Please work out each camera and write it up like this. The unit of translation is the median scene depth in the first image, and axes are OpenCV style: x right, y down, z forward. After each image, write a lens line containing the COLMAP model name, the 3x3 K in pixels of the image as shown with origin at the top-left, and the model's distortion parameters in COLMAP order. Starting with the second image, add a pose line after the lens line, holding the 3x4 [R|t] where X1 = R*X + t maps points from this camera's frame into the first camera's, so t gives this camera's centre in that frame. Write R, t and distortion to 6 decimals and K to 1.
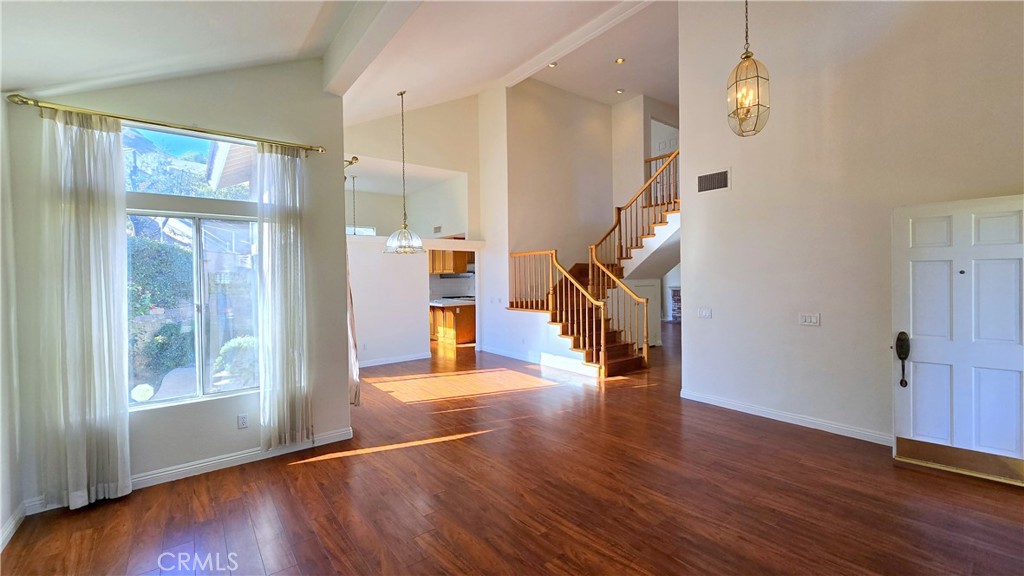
lens RADIAL K [[420.0, 0, 512.5], [0, 420.0, 281.3], [0, 0, 1]] dist [-0.001065, -0.000092]
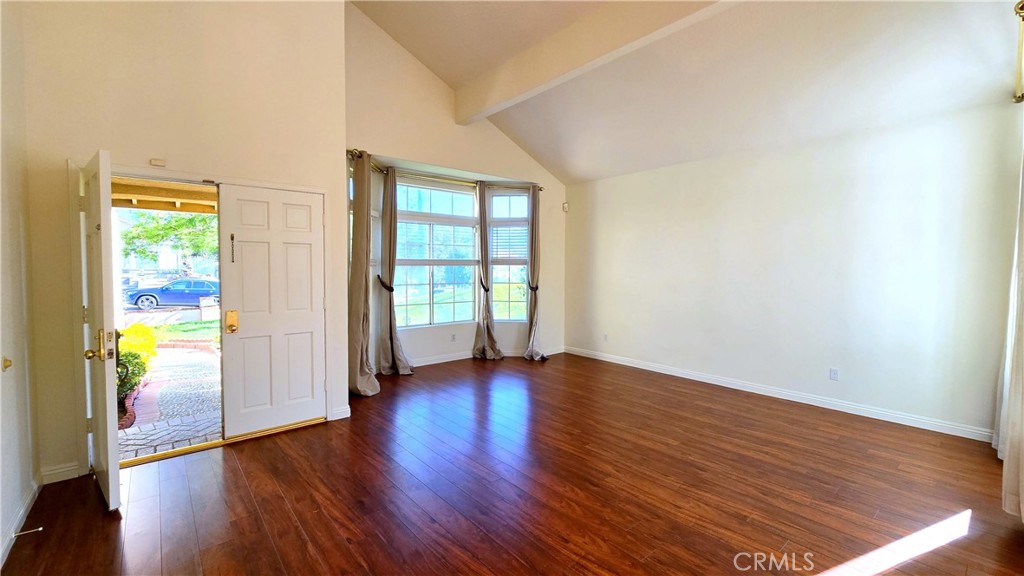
lens RADIAL K [[420.0, 0, 512.5], [0, 420.0, 281.3], [0, 0, 1]] dist [-0.001065, -0.000092]
pose [[-0.999179, 0.013926, -0.038034, 0.136912], [0.012185, 0.998884, 0.045636, 0.007238], [0.038627, 0.045135, -0.998234, 0.891549]]
